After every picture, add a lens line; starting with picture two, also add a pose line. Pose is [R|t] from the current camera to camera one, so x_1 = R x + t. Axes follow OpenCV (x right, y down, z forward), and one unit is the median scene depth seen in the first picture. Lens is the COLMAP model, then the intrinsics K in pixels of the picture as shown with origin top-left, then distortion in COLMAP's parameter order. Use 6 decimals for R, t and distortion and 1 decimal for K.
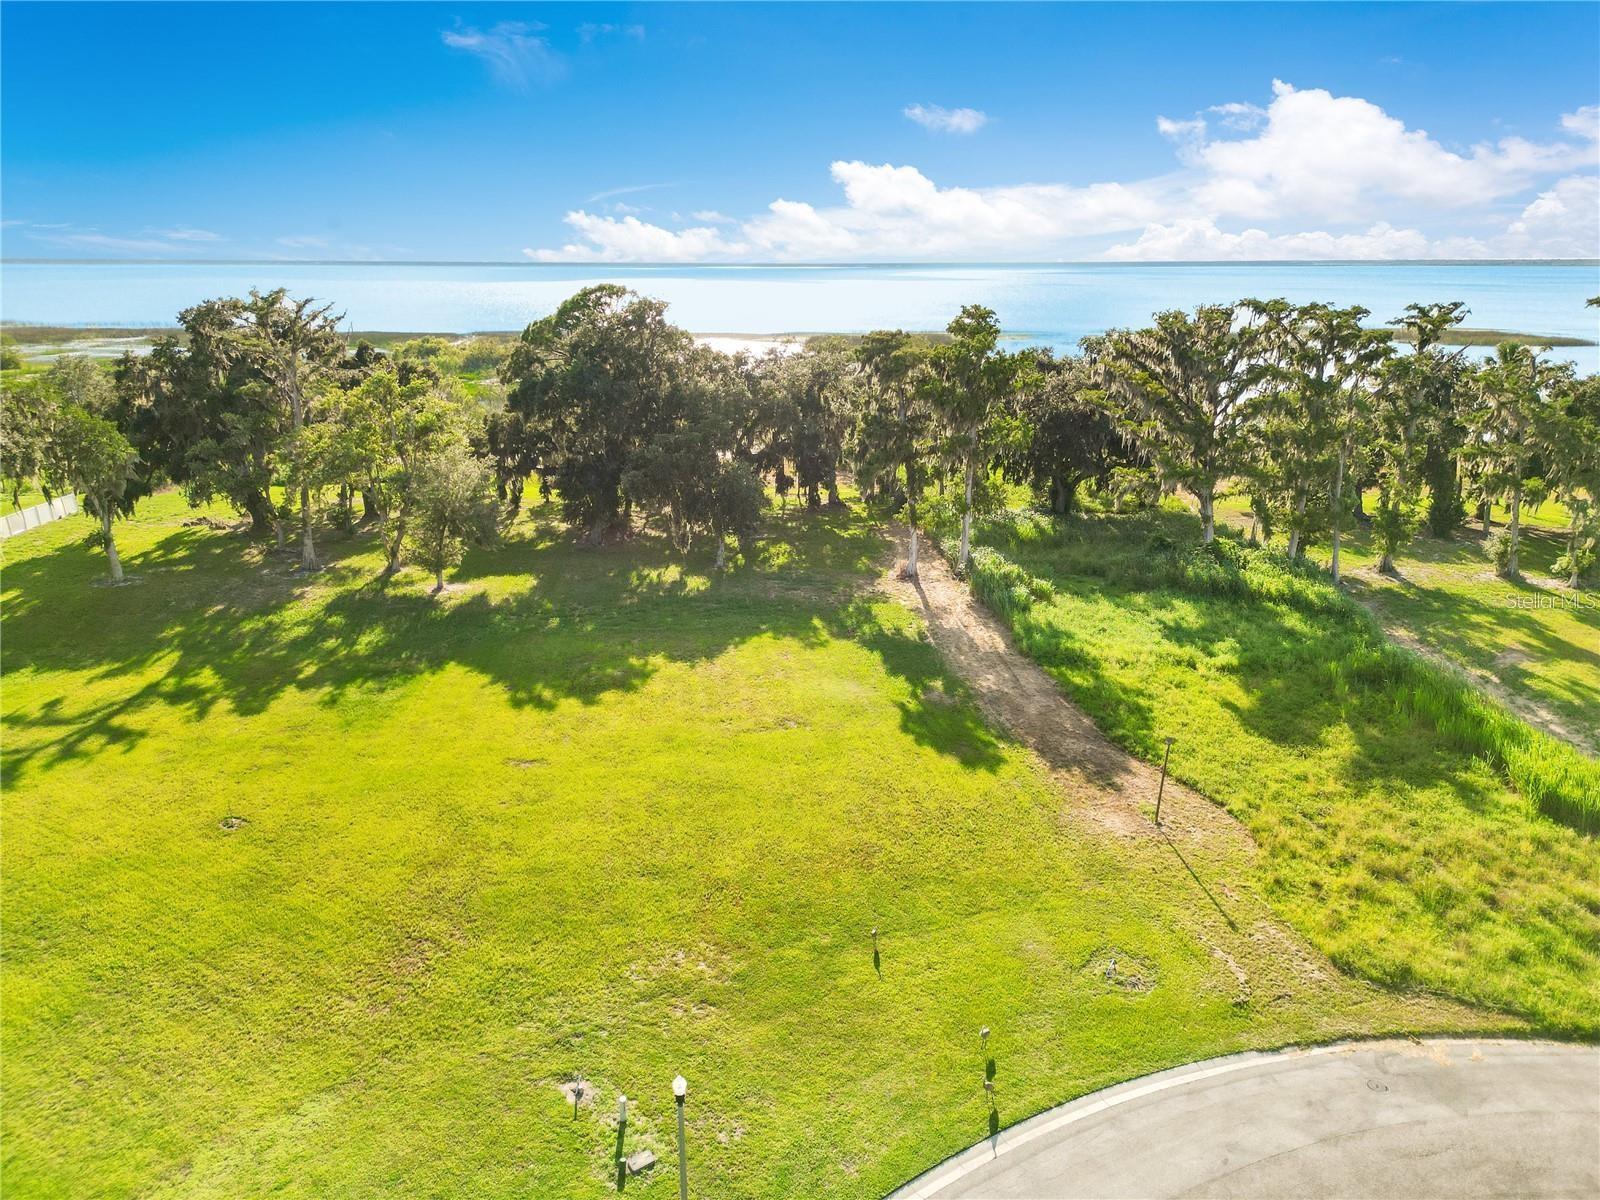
lens RADIAL K [[1108.2, 0, 795.6], [0, 1108.2, 603.2], [0, 0, 1]] dist [0.020265, -0.006422]
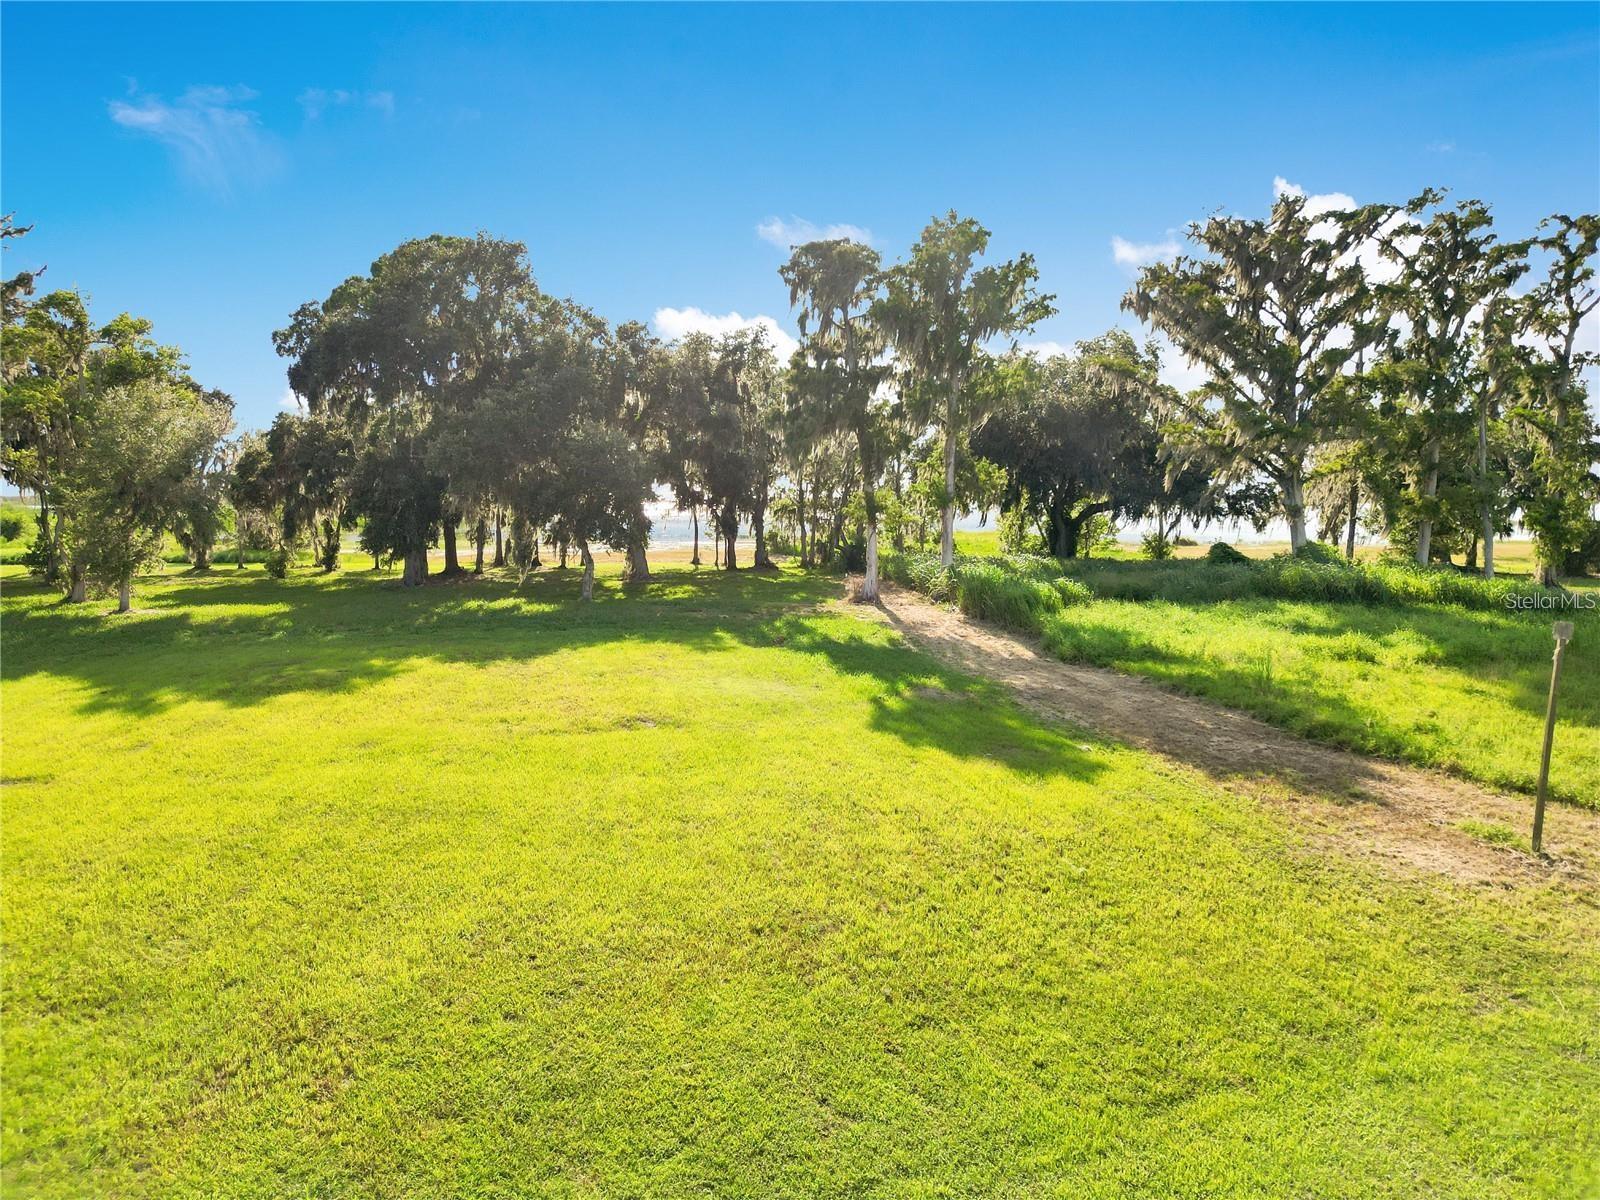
lens RADIAL K [[1108.2, 0, 803.7], [0, 1108.2, 594.4], [0, 0, 1]] dist [0.020265, -0.006422]
pose [[0.998257, -0.007175, 0.058572, 0.036489], [0.018566, 0.980362, -0.196331, 0.149225], [-0.056013, 0.197076, 0.978787, 0.505293]]
